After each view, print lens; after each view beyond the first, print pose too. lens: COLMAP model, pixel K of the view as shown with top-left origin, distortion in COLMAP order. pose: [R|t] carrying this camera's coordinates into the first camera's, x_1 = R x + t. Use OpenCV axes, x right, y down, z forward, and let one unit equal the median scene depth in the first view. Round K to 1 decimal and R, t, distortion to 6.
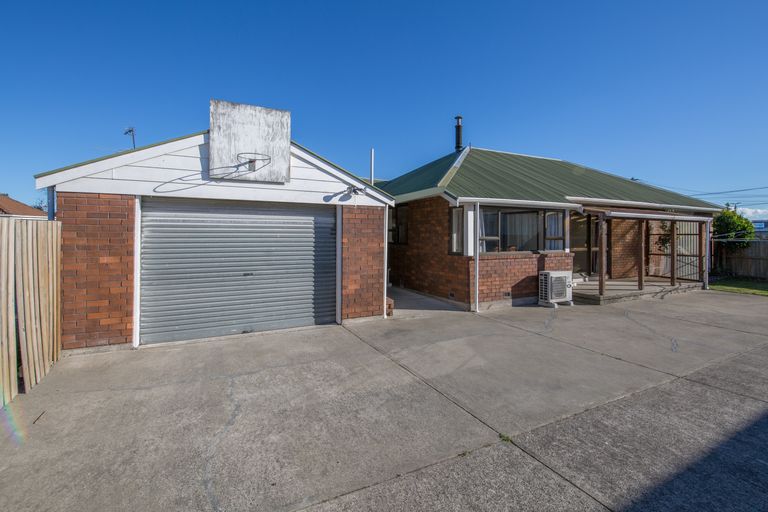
lens RADIAL K [[354.5, 0, 371.8], [0, 354.5, 240.5], [0, 0, 1]] dist [0.018132, -0.002457]
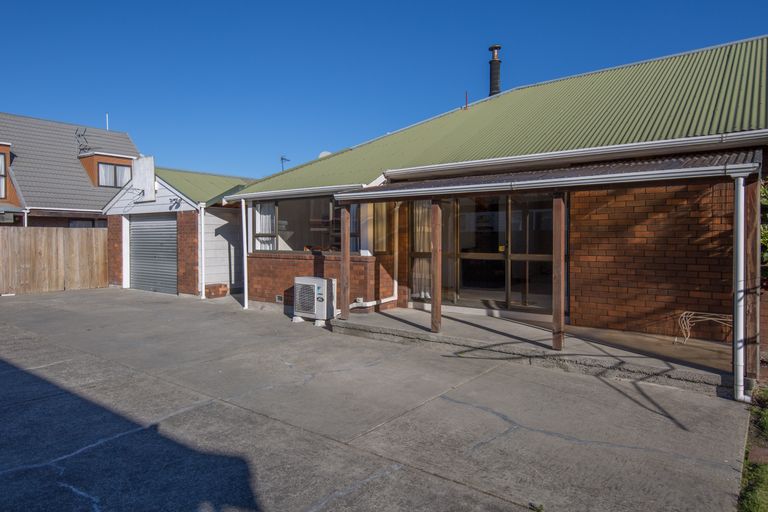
lens RADIAL K [[488.4, 0, 383.3], [0, 488.4, 253.1], [0, 0, 1]] dist [0.038285, -0.000277]
pose [[0.414723, 0.028516, -0.909501, 1.391234], [-0.010909, 0.999593, 0.026366, 0.003210], [0.909882, -0.001013, 0.414865, 0.639450]]
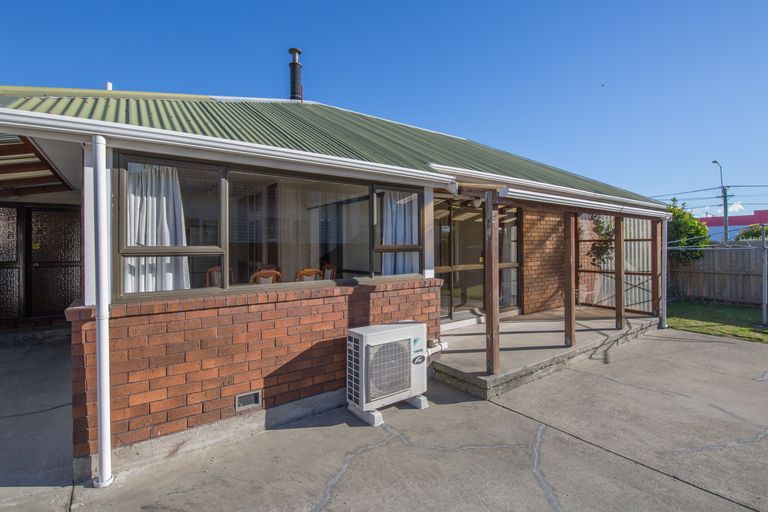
lens RADIAL K [[354.5, 0, 365.7], [0, 354.5, 254.3], [0, 0, 1]] dist [0.018132, -0.002457]
pose [[0.990782, -0.011009, 0.135015, 0.397572], [0.009629, 0.999895, 0.010864, -0.004070], [-0.135120, -0.009464, 0.990784, 0.537496]]
